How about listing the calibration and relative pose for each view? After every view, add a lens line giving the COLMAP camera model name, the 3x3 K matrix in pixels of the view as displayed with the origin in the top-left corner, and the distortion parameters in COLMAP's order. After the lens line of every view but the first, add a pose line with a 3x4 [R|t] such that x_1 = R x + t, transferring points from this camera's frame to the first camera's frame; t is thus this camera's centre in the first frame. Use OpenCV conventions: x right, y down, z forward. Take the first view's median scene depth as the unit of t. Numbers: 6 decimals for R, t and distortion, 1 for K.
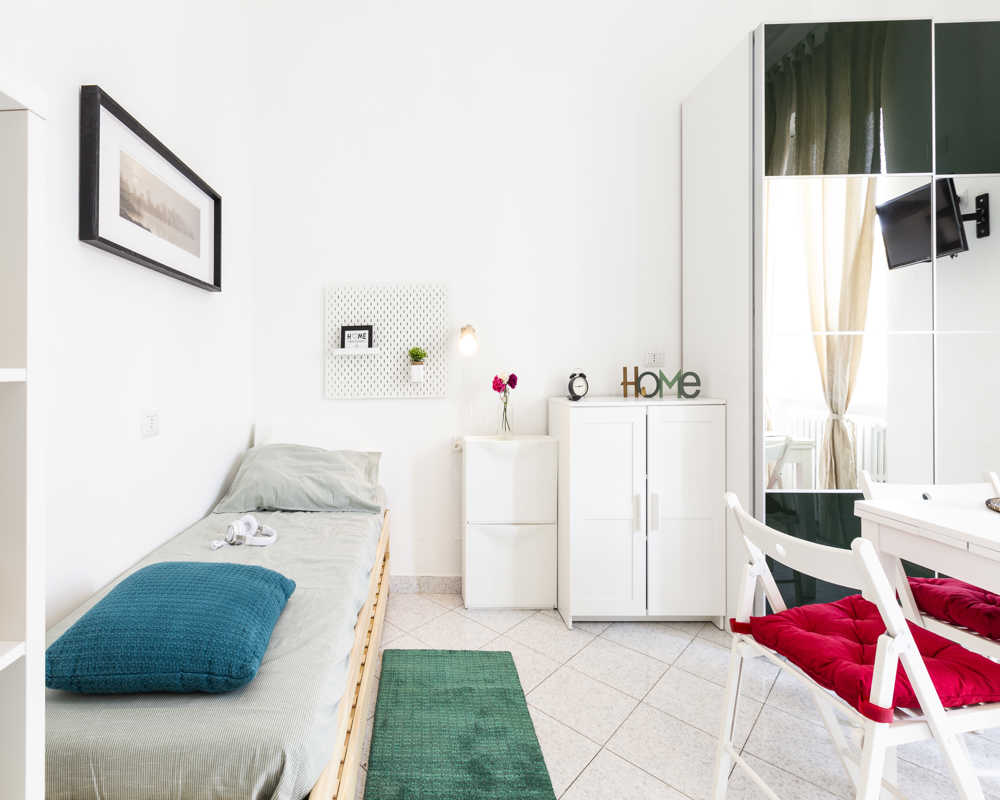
lens RADIAL K [[498.5, 0, 426.7], [0, 498.5, 385.4], [0, 0, 1]] dist [0.004273, 0.000837]
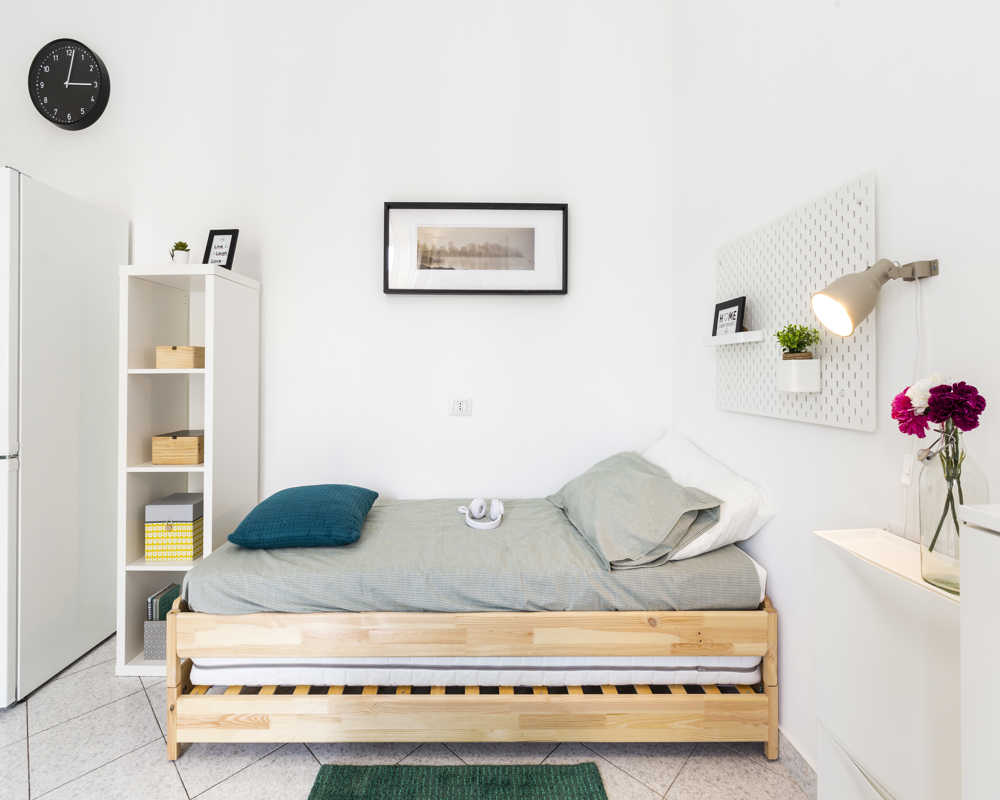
lens RADIAL K [[456.8, 0, 522.6], [0, 456.8, 373.6], [0, 0, 1]] dist [0.003305, 0.000436]
pose [[-0.004047, 0.008334, -0.999957, 0.457993], [-0.029882, 0.999518, 0.008451, -0.024512], [0.999545, 0.029914, -0.003796, 0.780268]]
